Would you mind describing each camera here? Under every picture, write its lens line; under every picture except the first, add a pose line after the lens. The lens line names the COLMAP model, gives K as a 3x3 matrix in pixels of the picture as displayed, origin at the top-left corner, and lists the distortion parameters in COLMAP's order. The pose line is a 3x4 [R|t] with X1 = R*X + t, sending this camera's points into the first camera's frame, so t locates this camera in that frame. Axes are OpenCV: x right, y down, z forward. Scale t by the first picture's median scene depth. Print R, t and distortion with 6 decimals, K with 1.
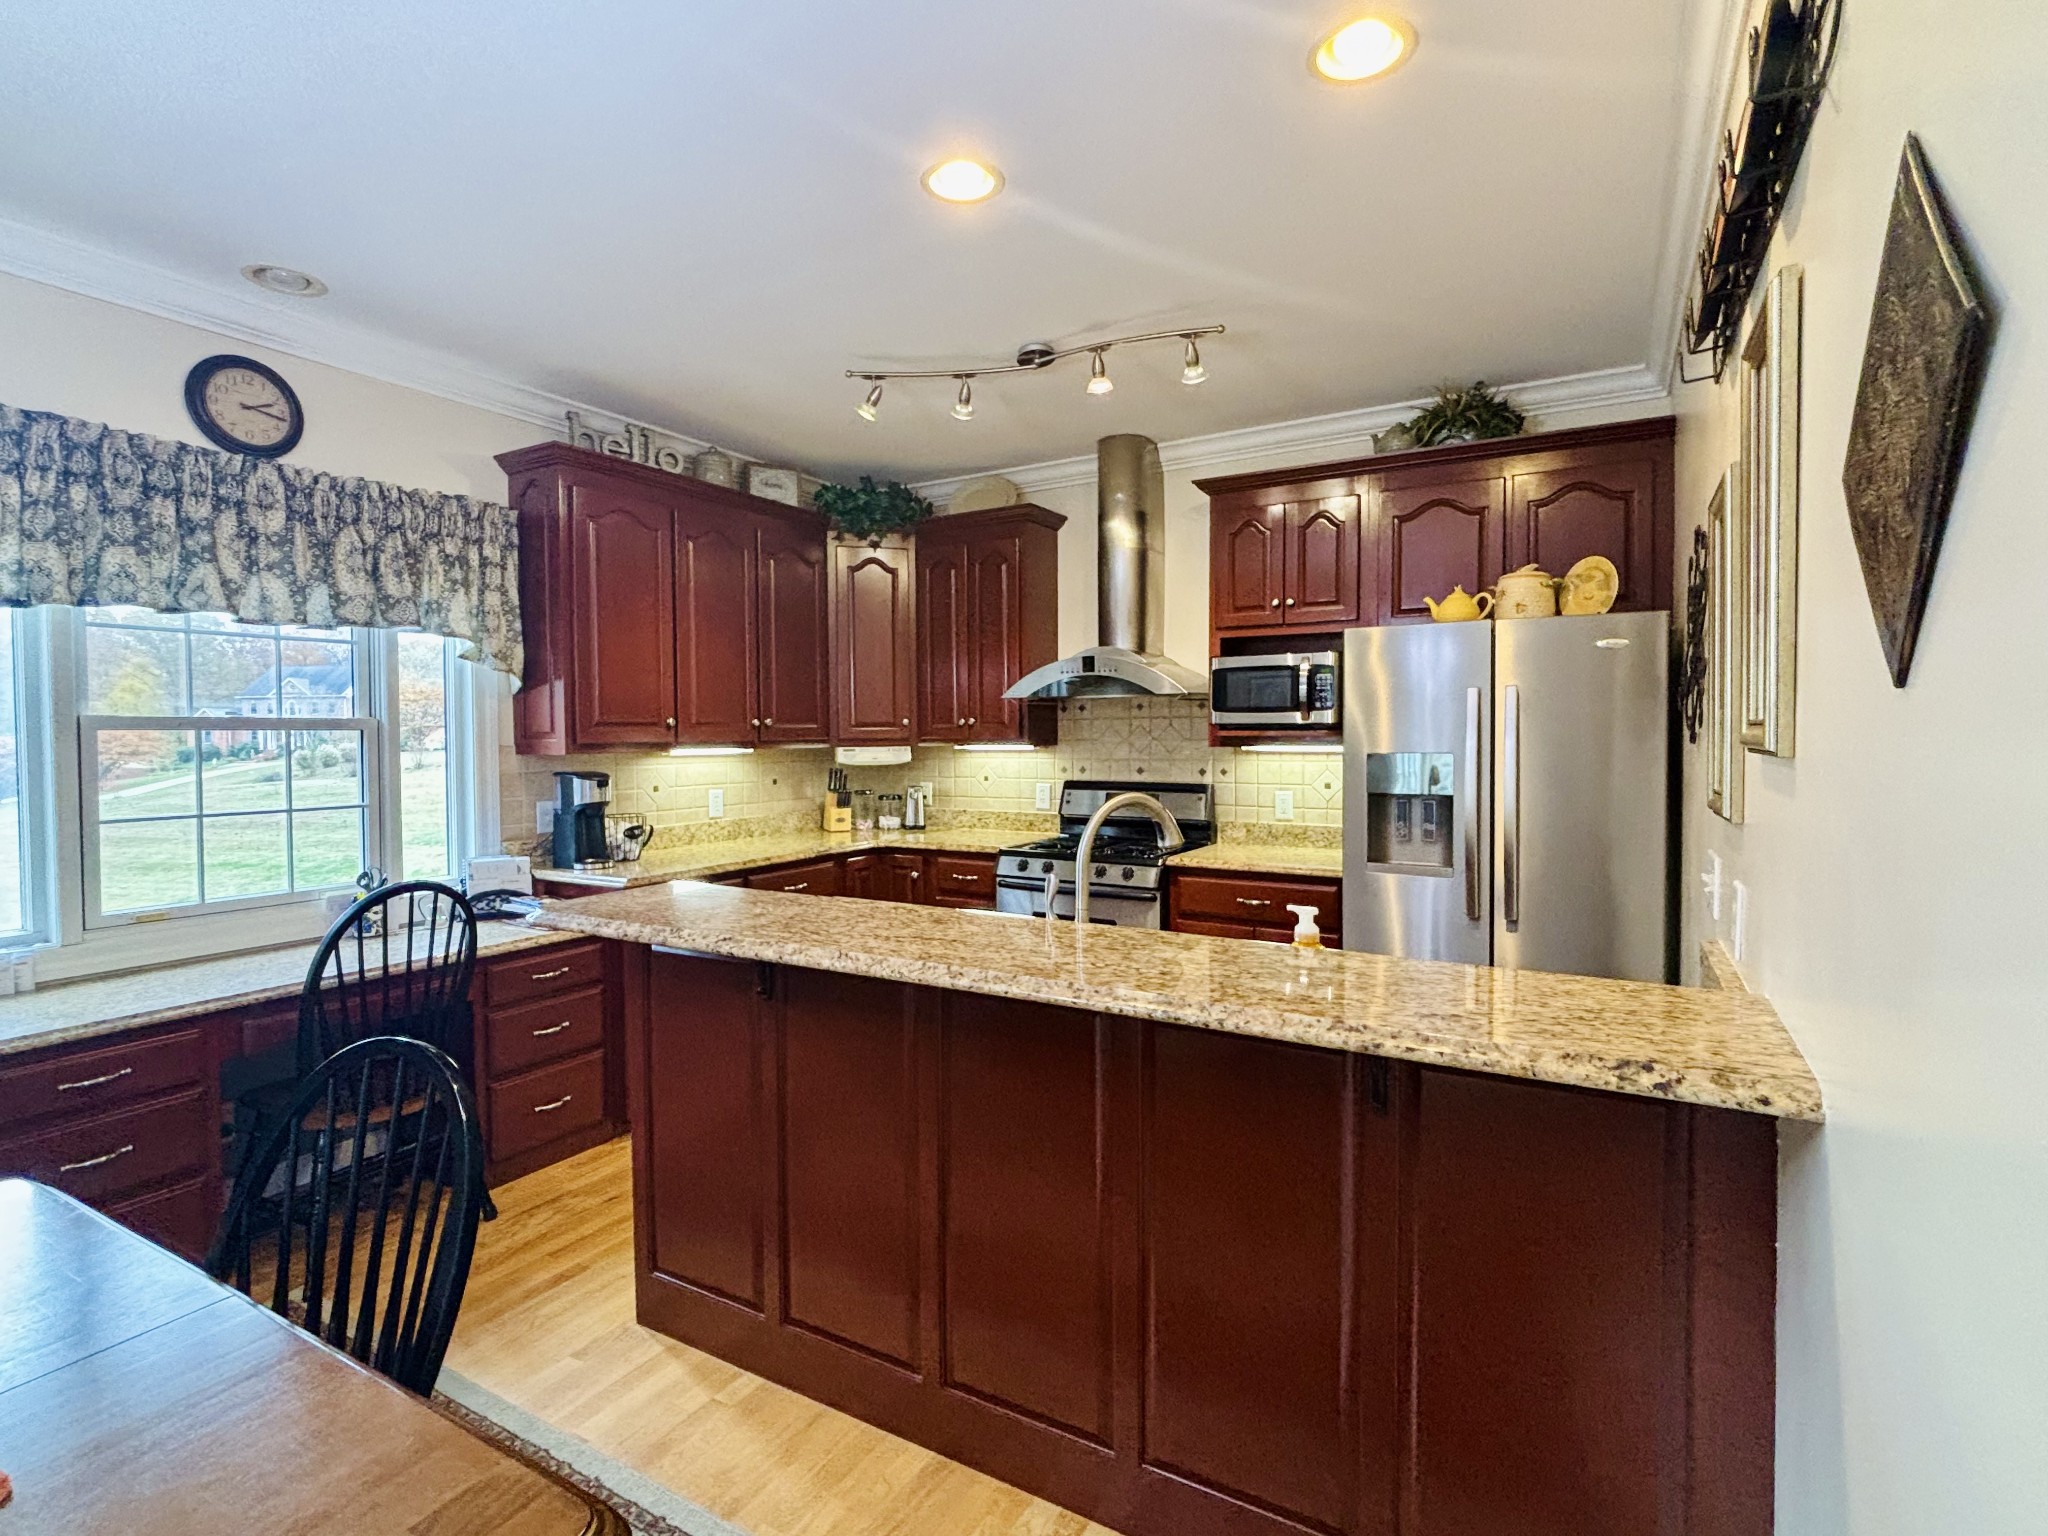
lens RADIAL K [[985.7, 0, 1020.6], [0, 985.7, 766.3], [0, 0, 1]] dist [0.015873, -0.015618]
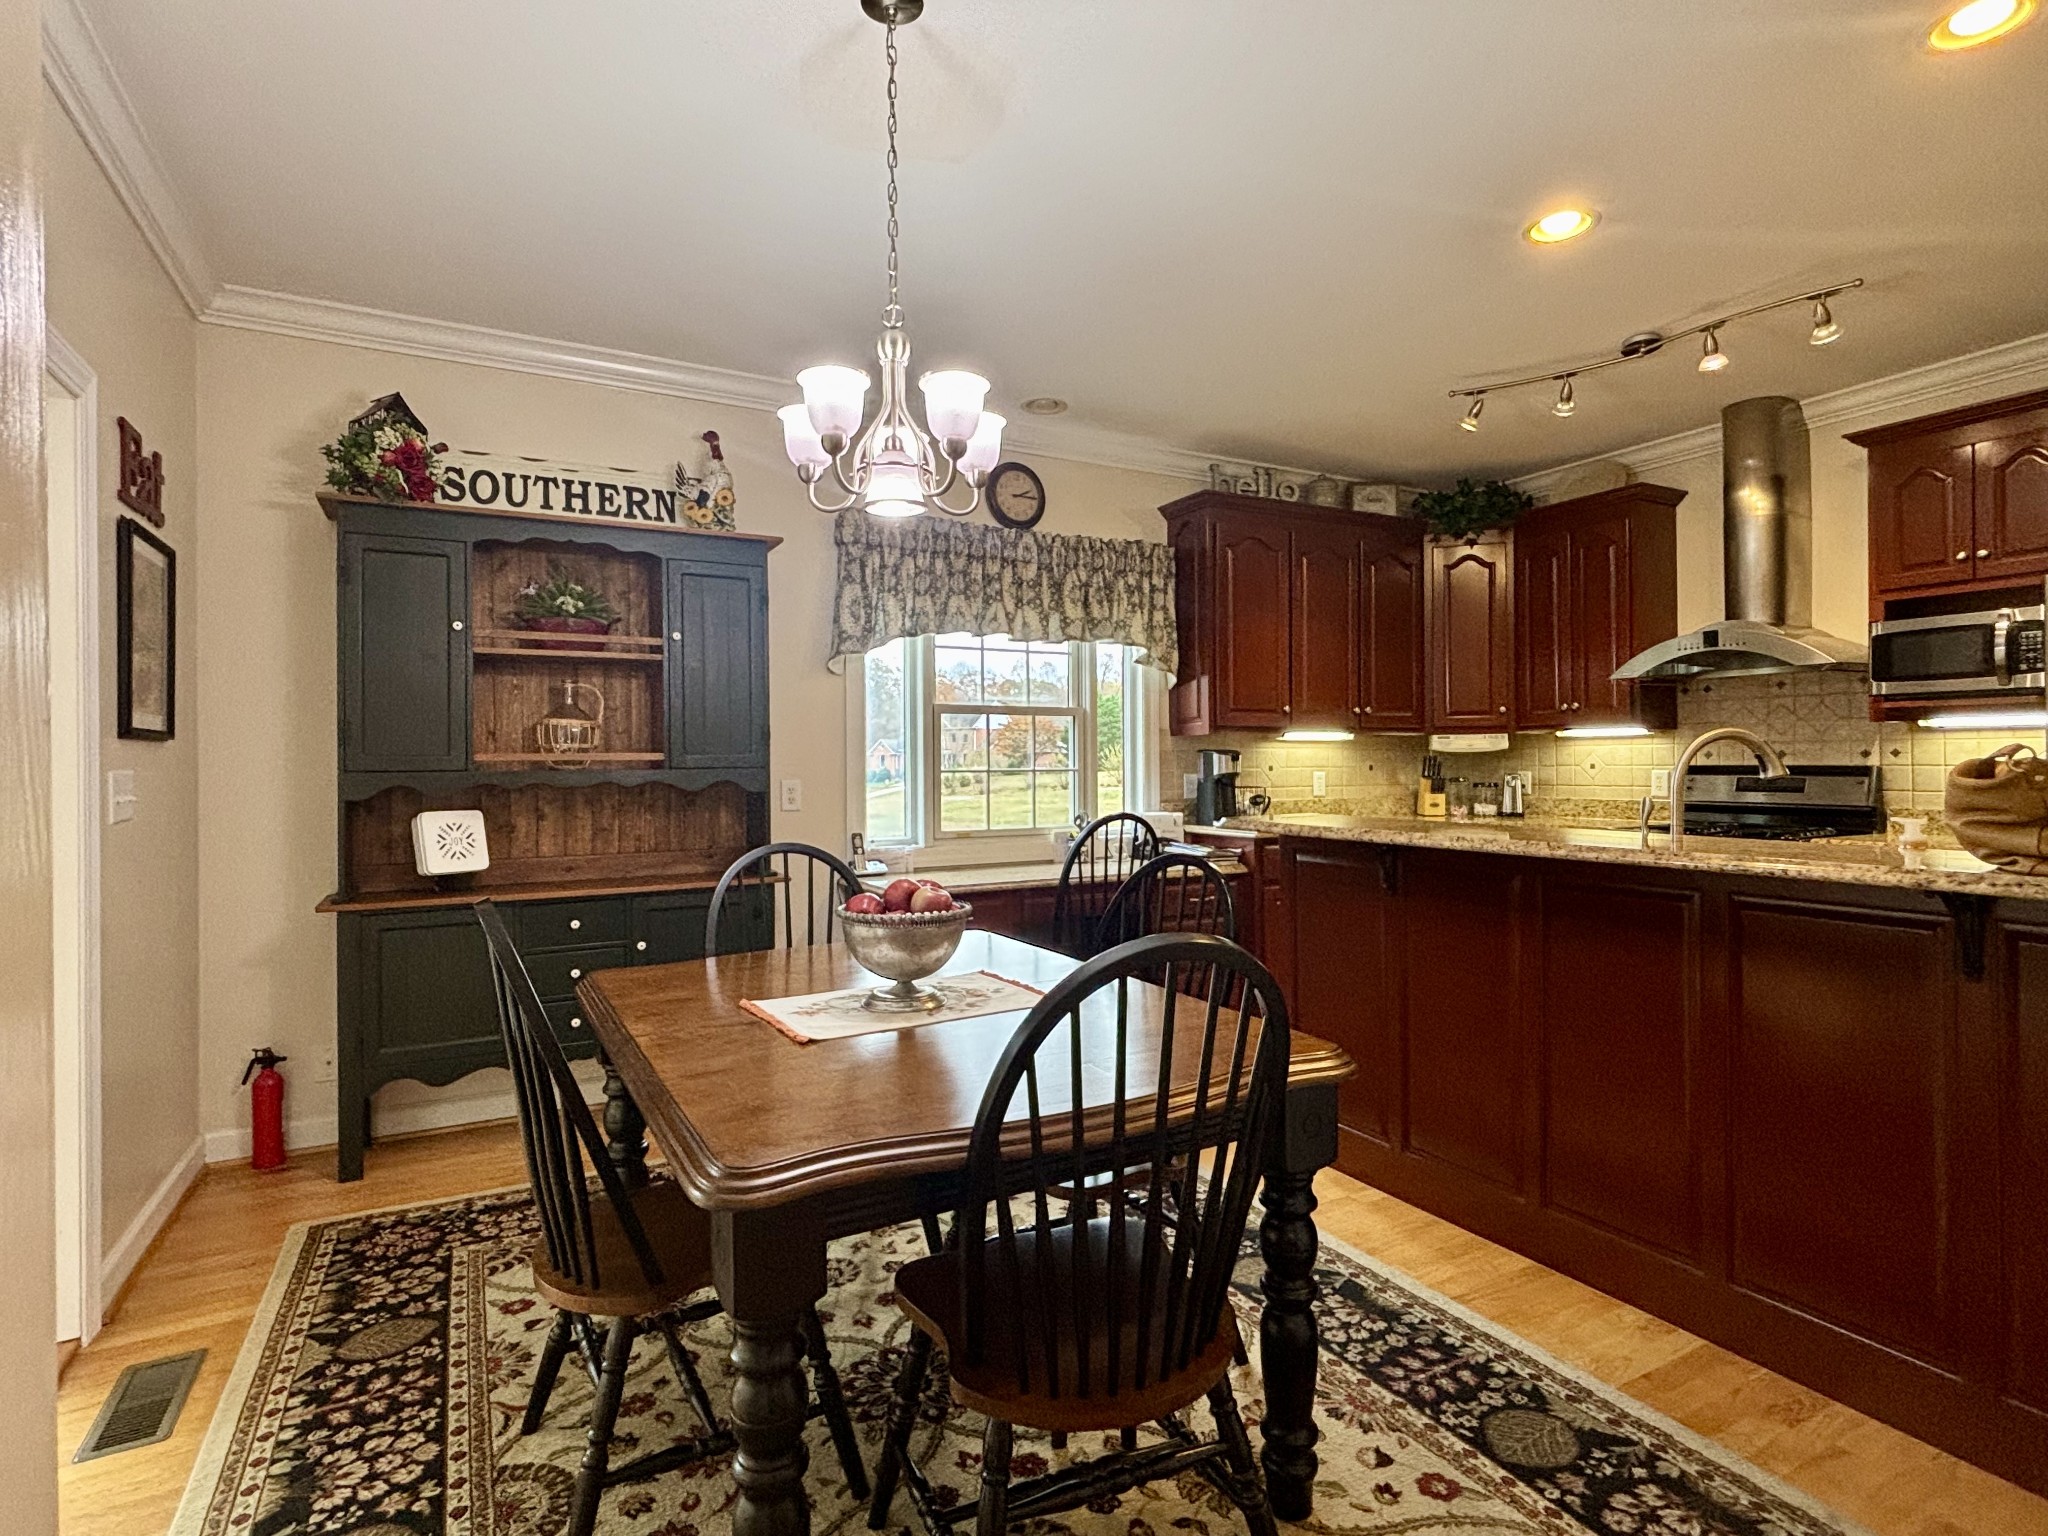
lens RADIAL K [[1027.2, 0, 1026.9], [0, 1027.2, 763.2], [0, 0, 1]] dist [0.026968, -0.029767]
pose [[0.856490, -0.001645, -0.516162, 0.018284], [-0.014141, 0.999545, -0.026650, 0.059603], [0.515971, 0.030125, 0.856076, -0.230882]]
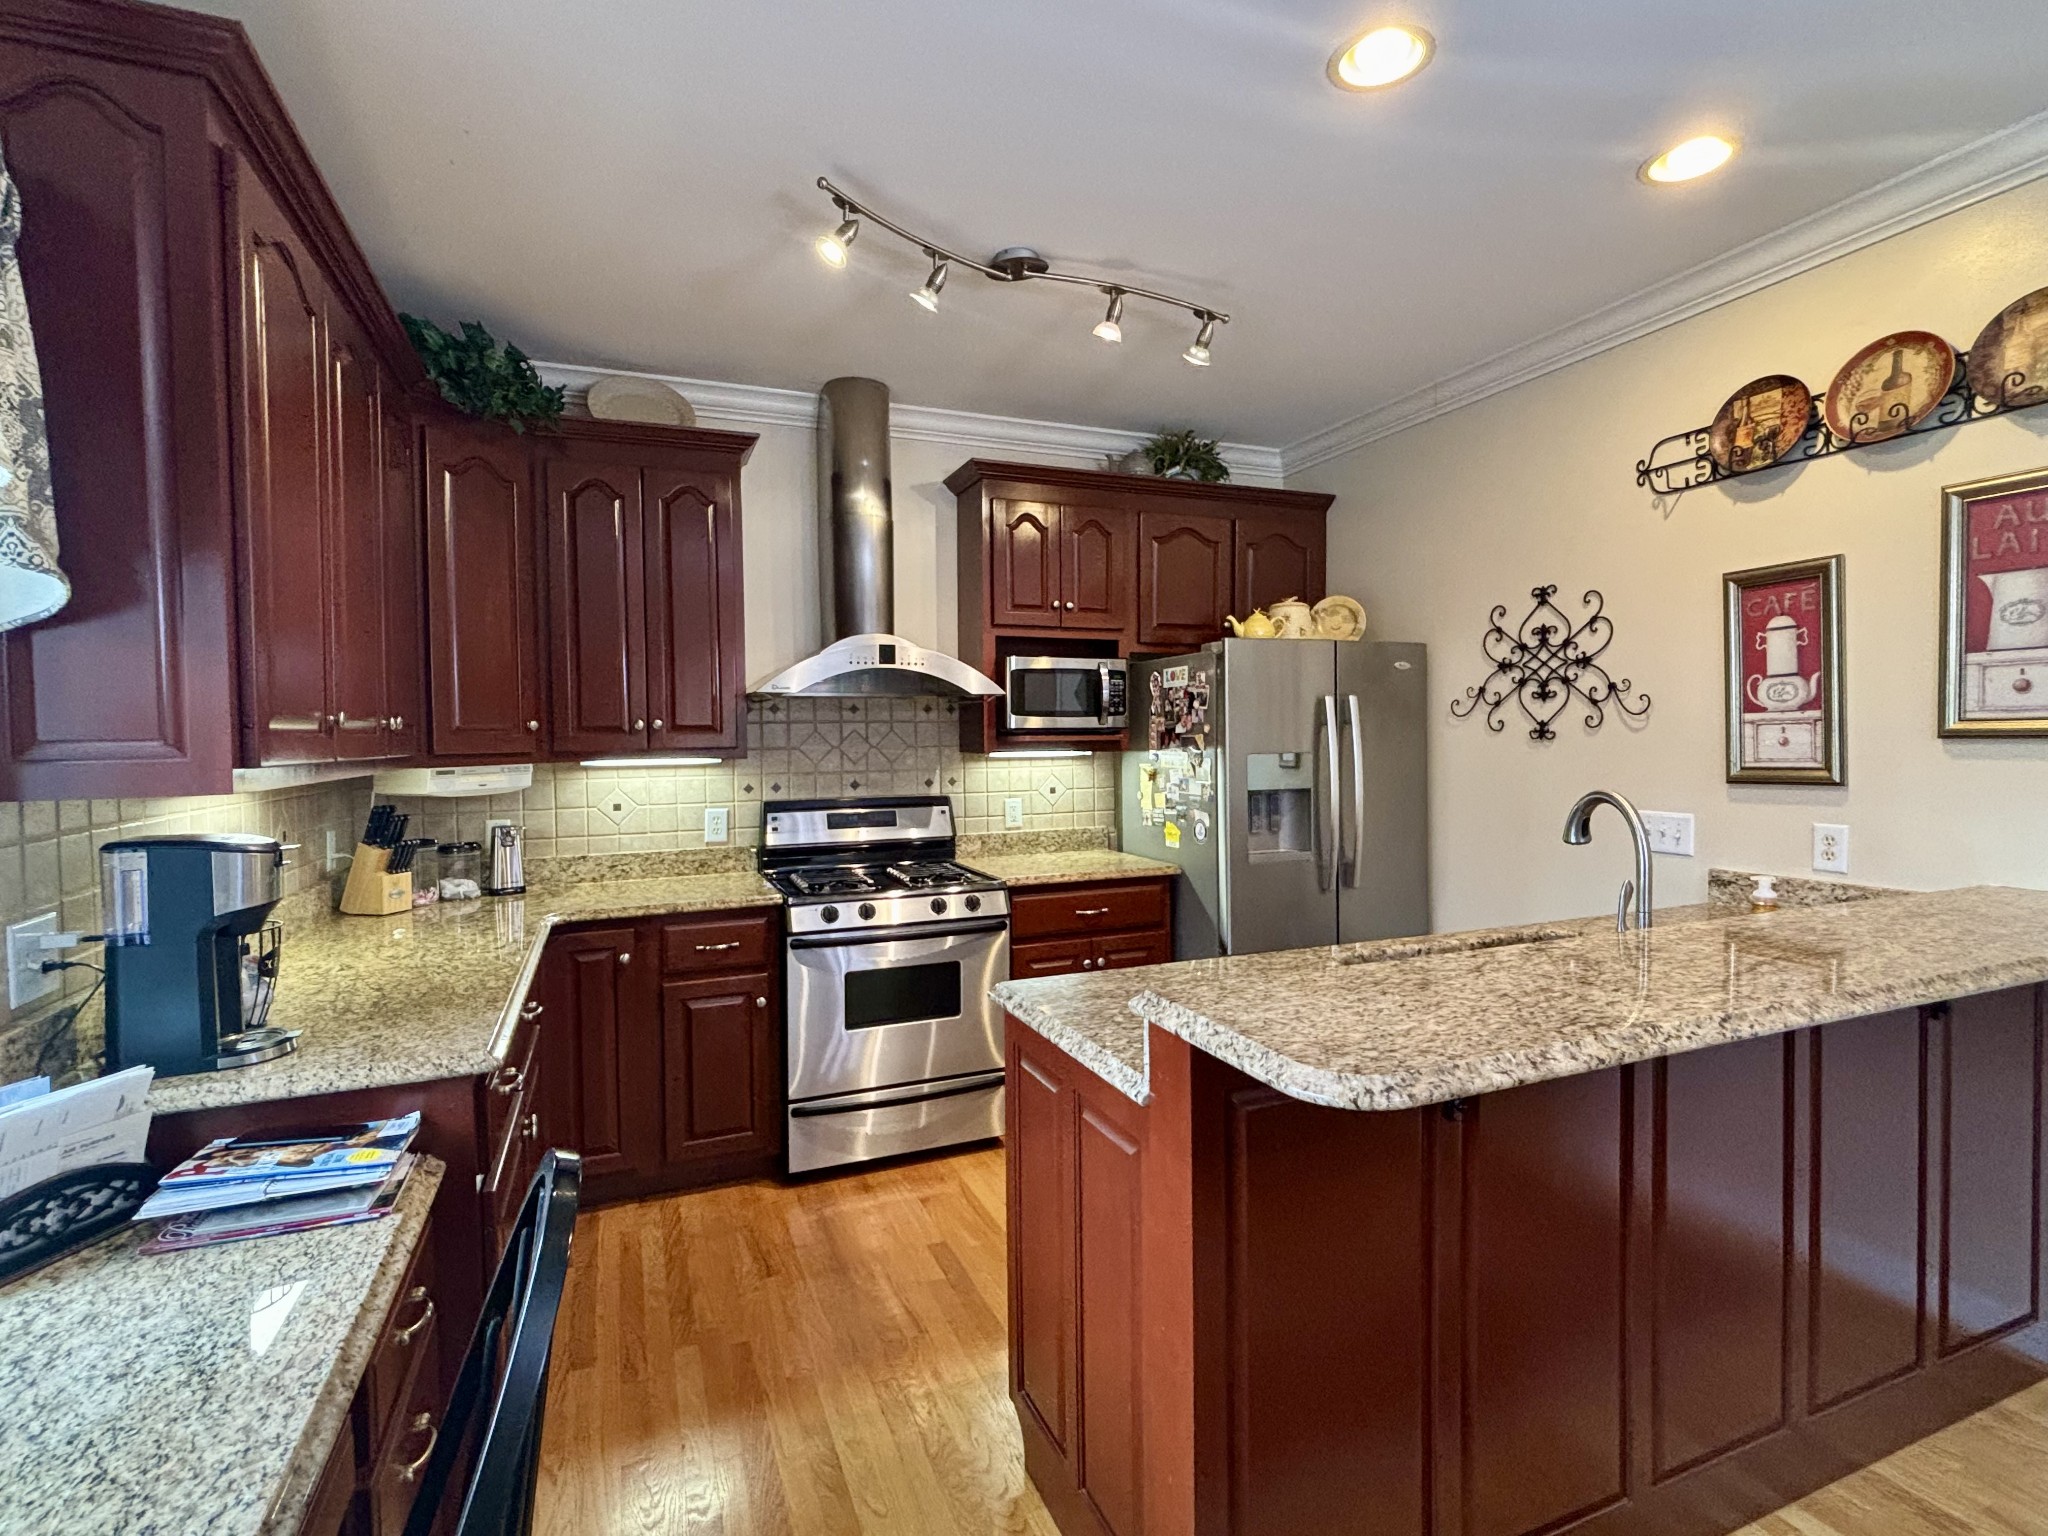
lens RADIAL K [[966.8, 0, 1025.3], [0, 966.8, 759.4], [0, 0, 1]] dist [0.017621, -0.000163]
pose [[0.602102, -0.021522, 0.798129, -0.546996], [0.039189, 0.999228, -0.002618, -0.011312], [-0.797457, 0.032854, 0.602481, 0.471997]]
